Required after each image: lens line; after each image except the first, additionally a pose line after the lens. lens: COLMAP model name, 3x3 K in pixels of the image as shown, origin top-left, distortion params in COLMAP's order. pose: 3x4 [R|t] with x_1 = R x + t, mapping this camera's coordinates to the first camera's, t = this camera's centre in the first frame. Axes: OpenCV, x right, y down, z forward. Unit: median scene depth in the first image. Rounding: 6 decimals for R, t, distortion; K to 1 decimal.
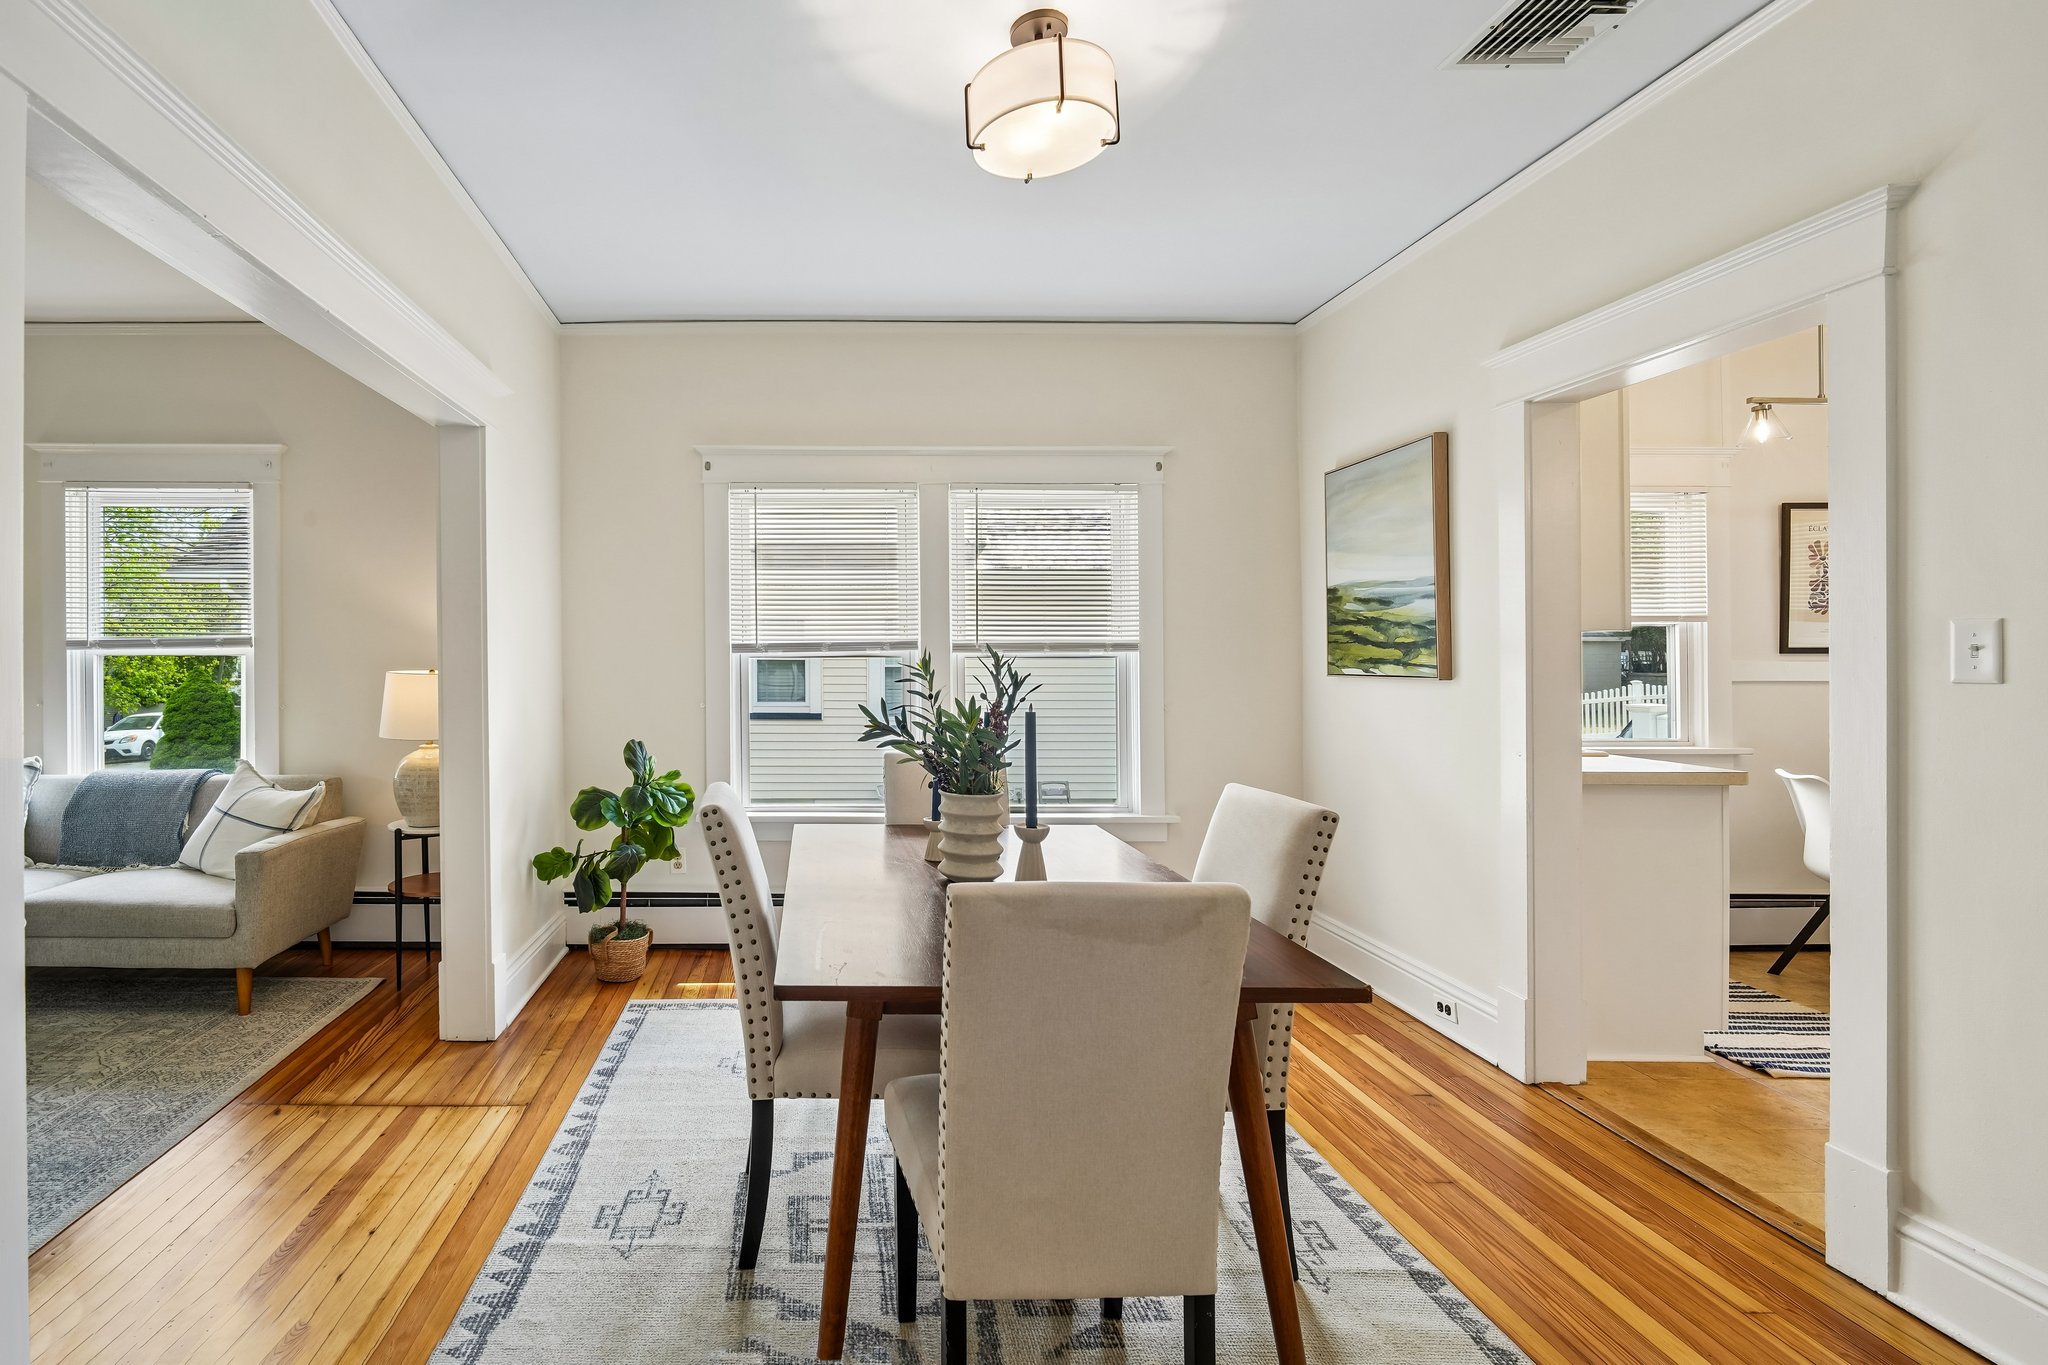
lens RADIAL K [[934.0, 0, 811.2], [0, 934.0, 655.6], [0, 0, 1]] dist [0.000879, -0.004243]
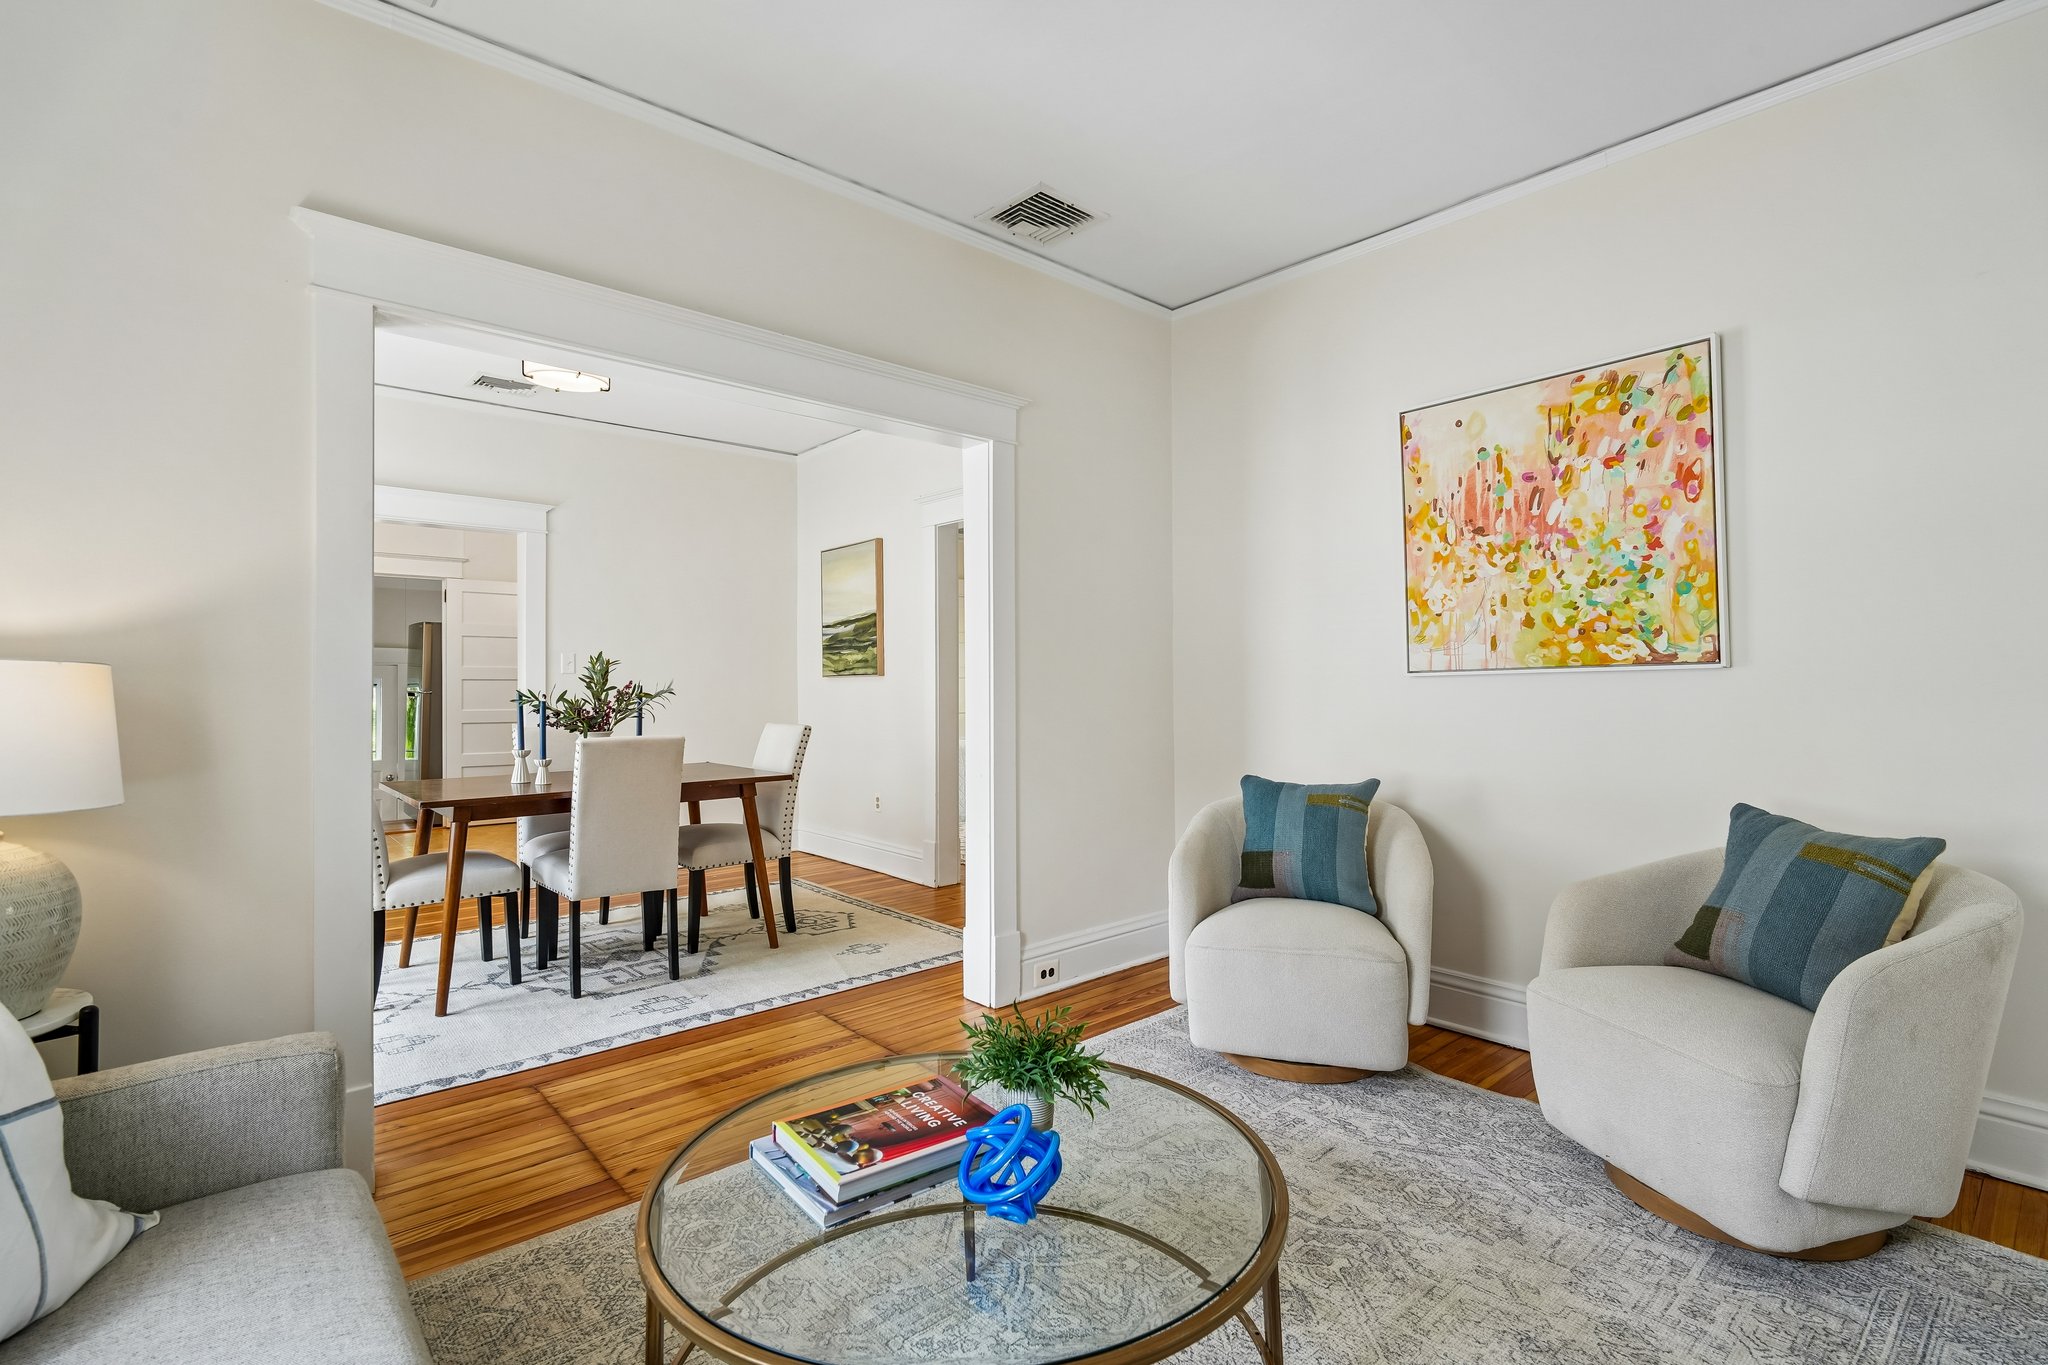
lens RADIAL K [[957.9, 0, 1035.9], [0, 957.9, 682.1], [0, 0, 1]] dist [0.001852, -0.000121]
pose [[-0.663080, 0.000288, 0.748548, -1.076763], [0.000179, 1.000000, -0.000226, 0.028929], [-0.748548, -0.000015, -0.663080, 0.949457]]
